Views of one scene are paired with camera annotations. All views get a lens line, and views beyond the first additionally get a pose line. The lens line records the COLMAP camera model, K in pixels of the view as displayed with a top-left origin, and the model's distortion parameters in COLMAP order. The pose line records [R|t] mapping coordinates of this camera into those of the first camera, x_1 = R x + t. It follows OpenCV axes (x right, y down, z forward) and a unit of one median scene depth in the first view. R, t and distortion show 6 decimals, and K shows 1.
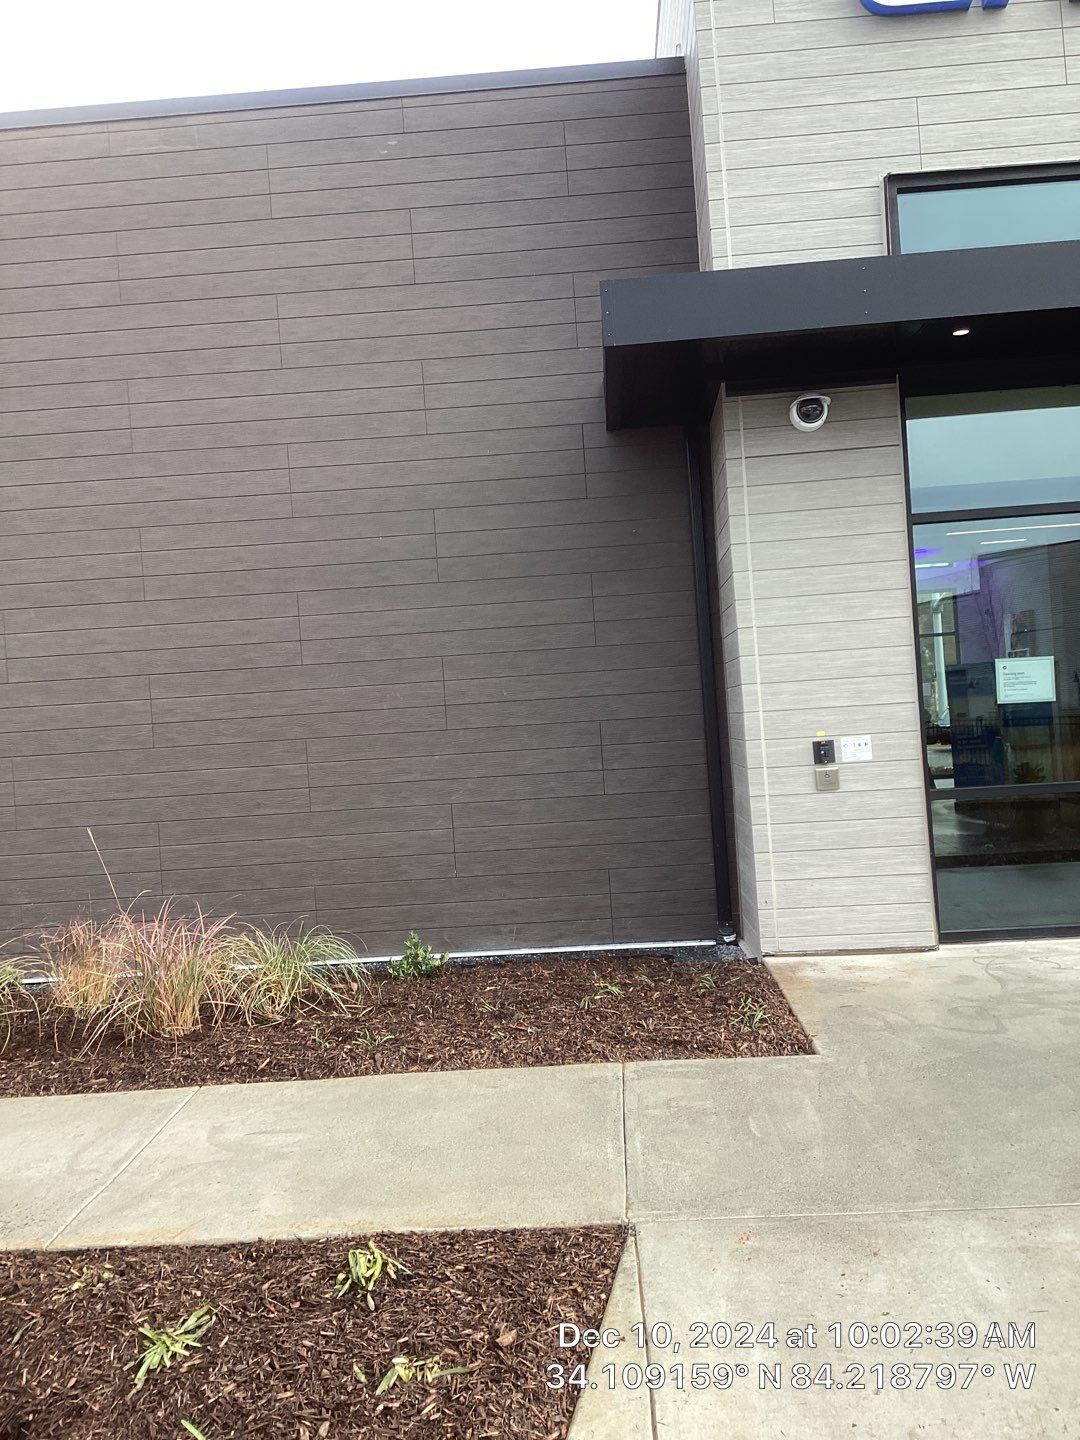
lens RADIAL K [[1303.9, 0, 572.7], [0, 1303.9, 727.8], [0, 0, 1]] dist [0.113746, -0.182648]
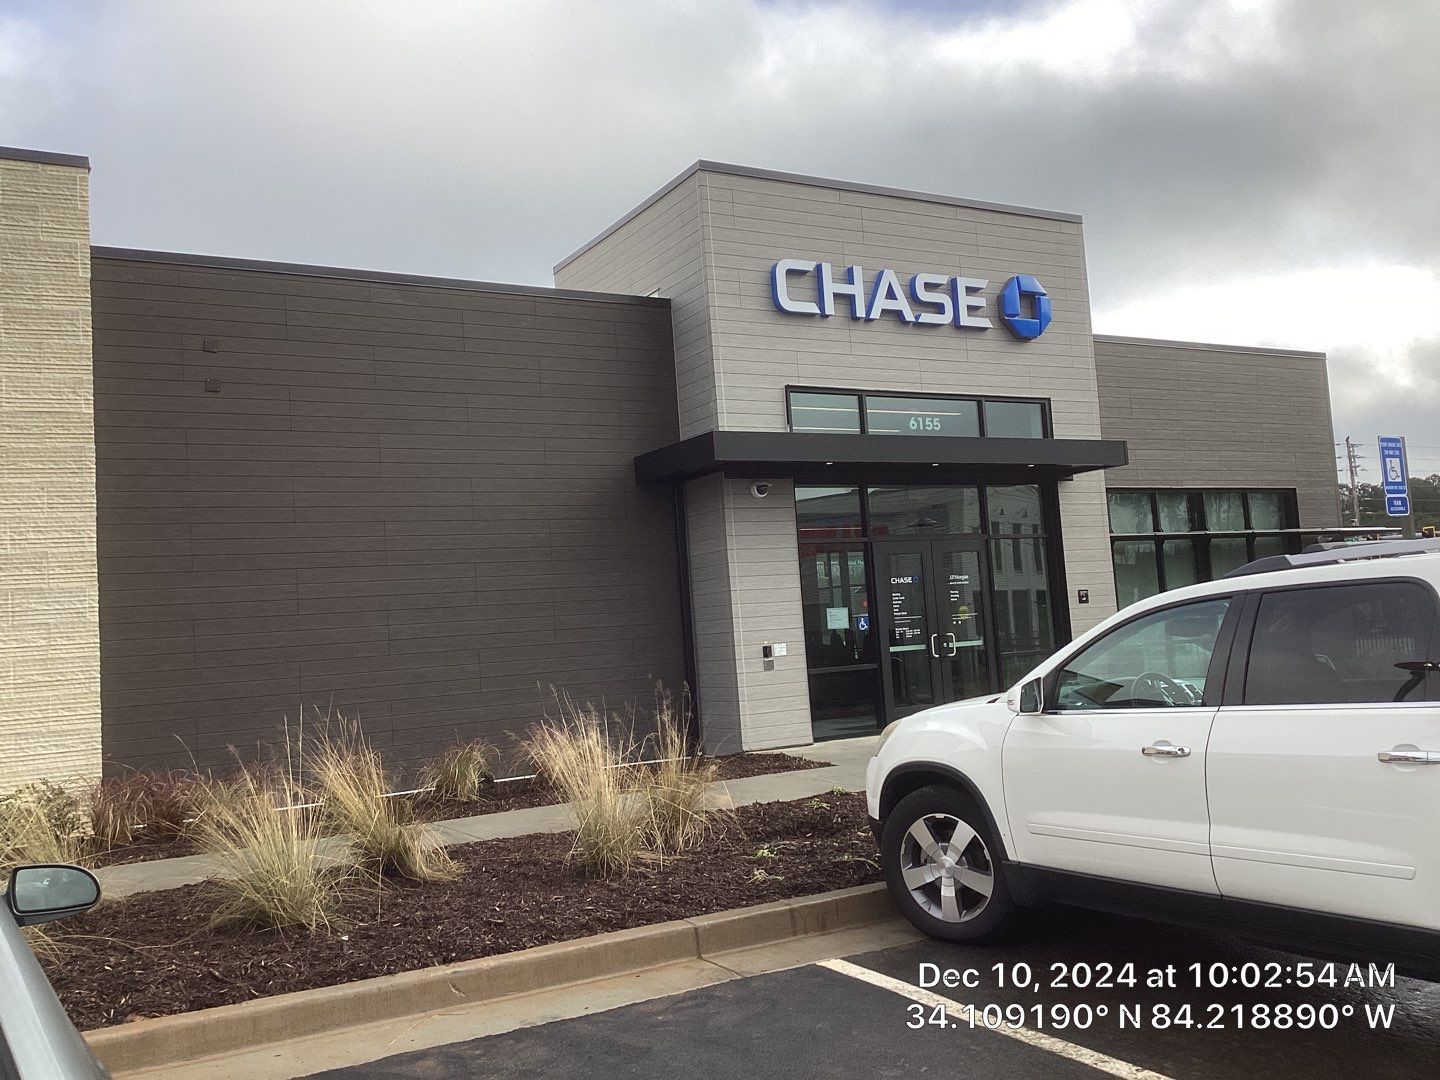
lens RADIAL K [[1265.3, 0, 697.1], [0, 1265.3, 545.3], [0, 0, 1]] dist [0.114146, 0.004473]
pose [[0.840029, 0.040409, 0.541034, -0.993842], [0.013588, 0.995343, -0.095438, 0.041328], [-0.542371, 0.087522, 0.835568, -0.631385]]
